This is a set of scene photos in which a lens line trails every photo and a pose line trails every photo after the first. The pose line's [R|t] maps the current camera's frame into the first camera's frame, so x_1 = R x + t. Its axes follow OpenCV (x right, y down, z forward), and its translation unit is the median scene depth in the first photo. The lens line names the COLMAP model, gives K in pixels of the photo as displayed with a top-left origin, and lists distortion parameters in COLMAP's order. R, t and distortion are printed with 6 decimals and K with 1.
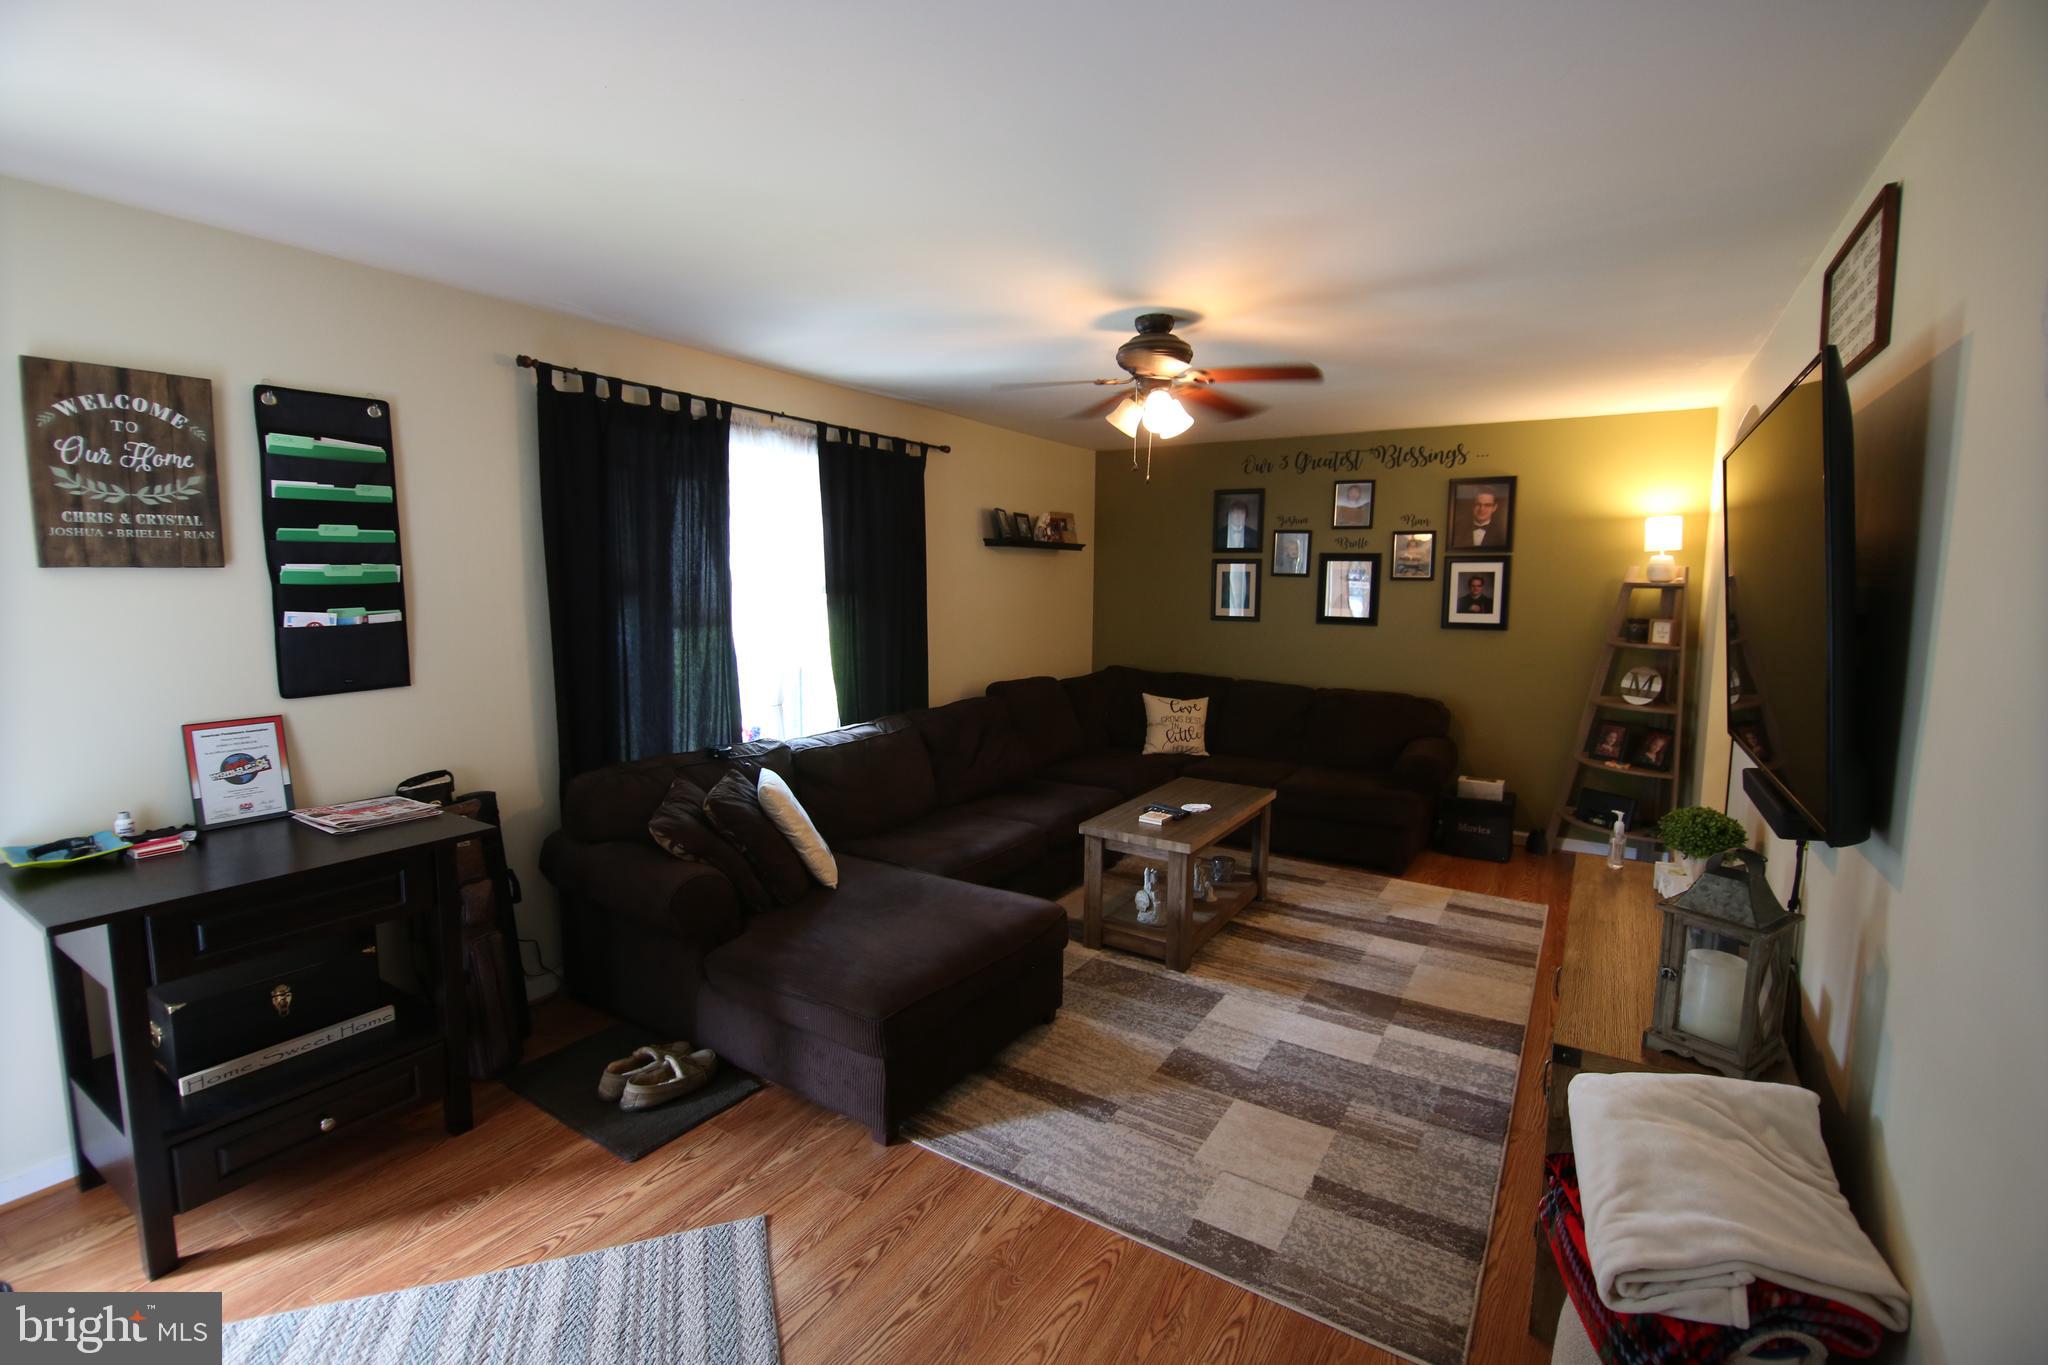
lens RADIAL K [[917.7, 0, 1024.0], [0, 917.7, 682.5], [0, 0, 1]] dist [-0.008392, -0.005799]
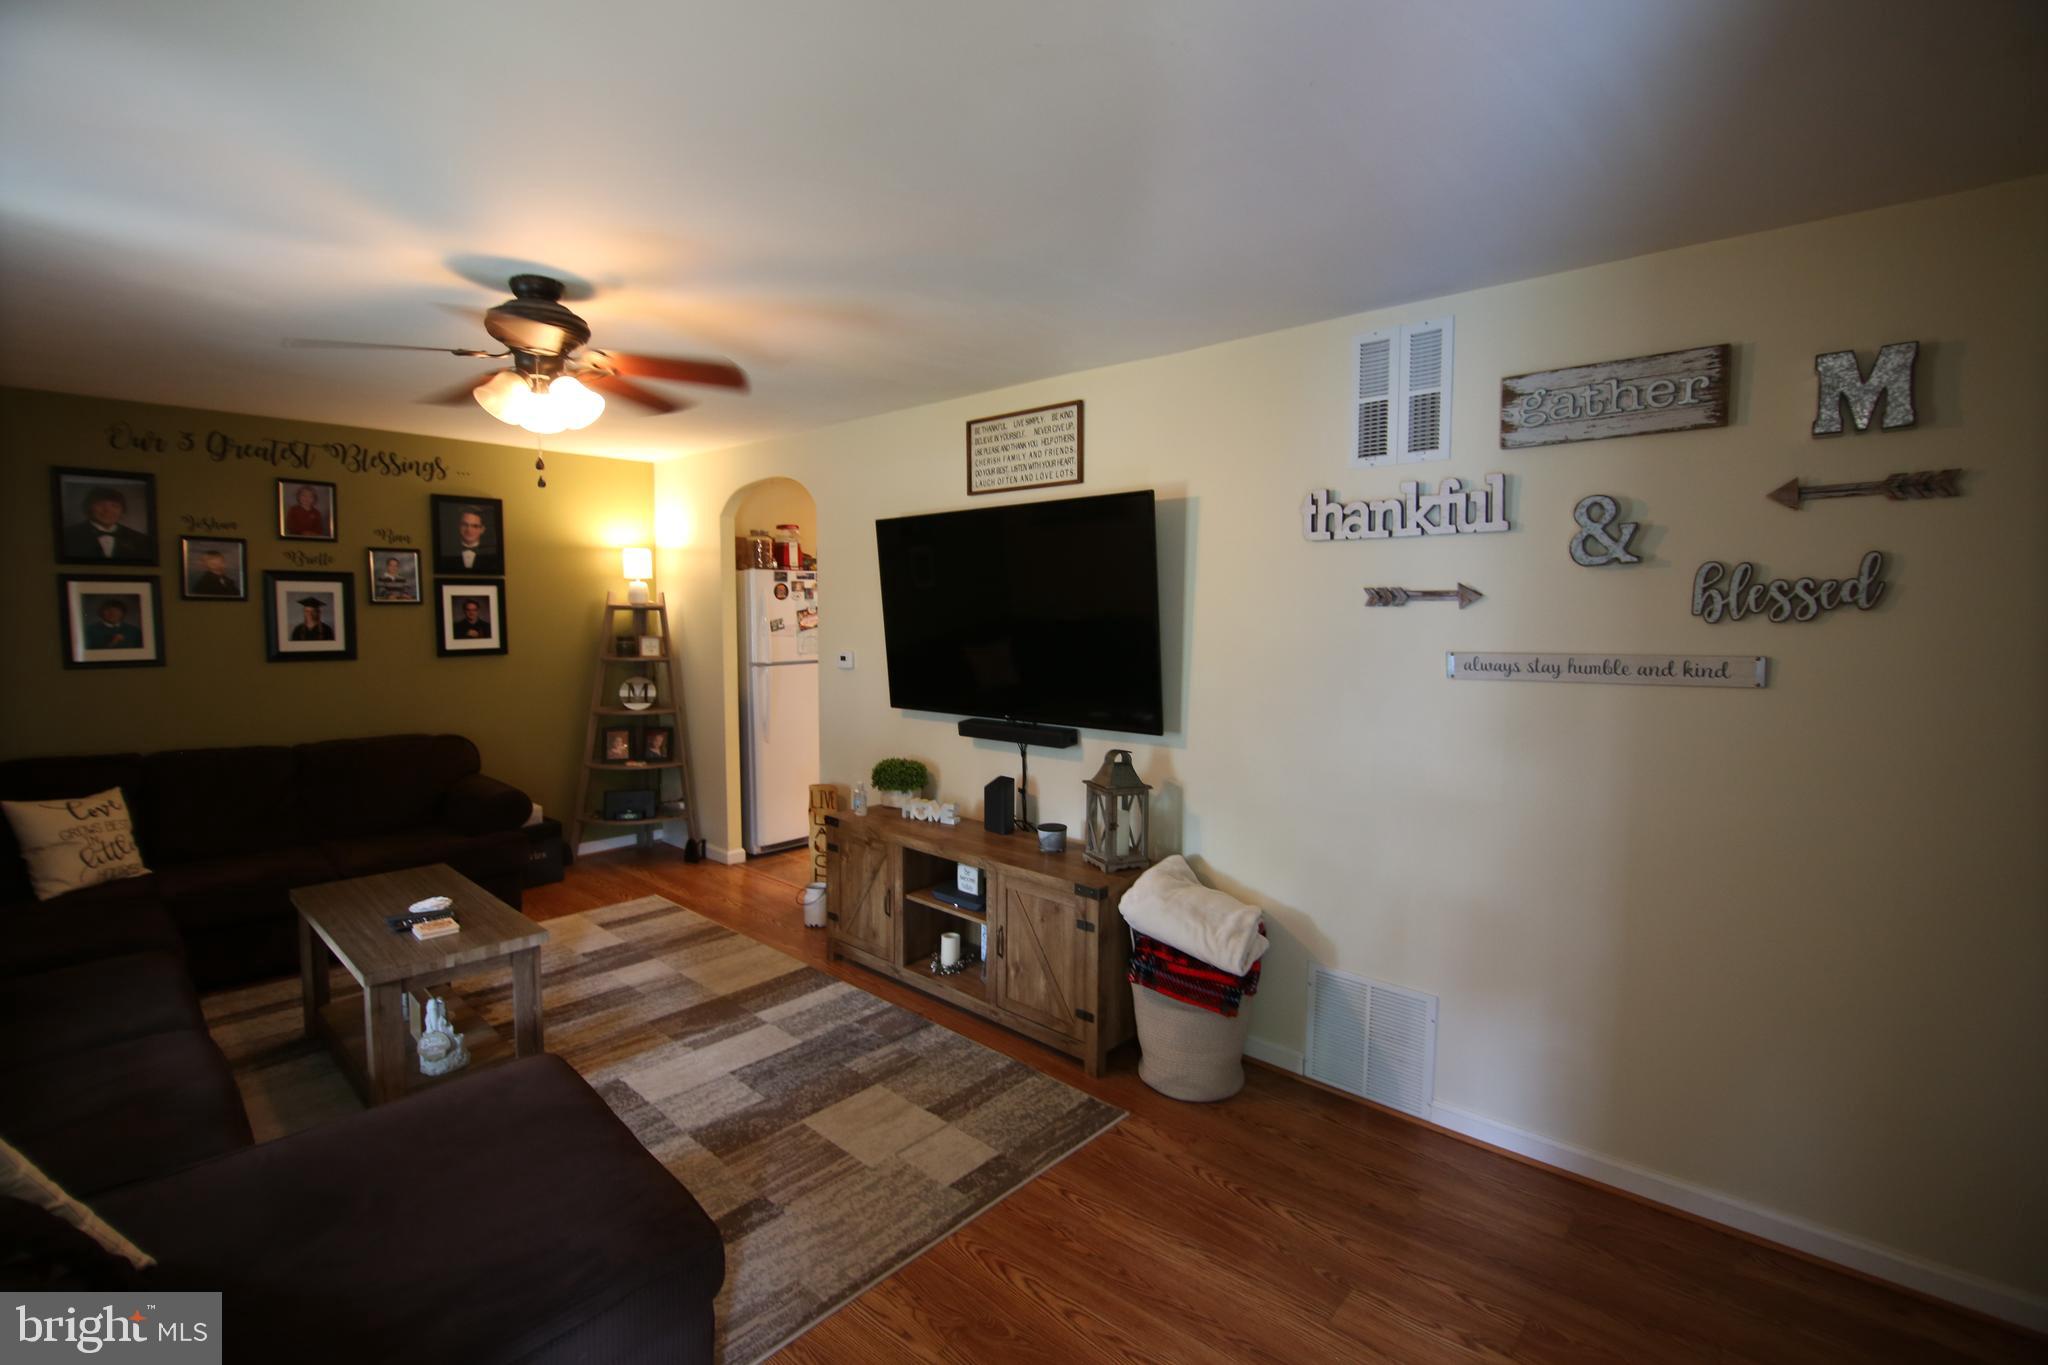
lens RADIAL K [[917.7, 0, 1024.0], [0, 917.7, 682.5], [0, 0, 1]] dist [-0.008392, -0.005799]
pose [[0.161979, -0.089329, 0.982743, -0.402286], [0.110397, 0.991283, 0.071909, -0.040861], [-0.980600, 0.096844, 0.170428, 0.322451]]
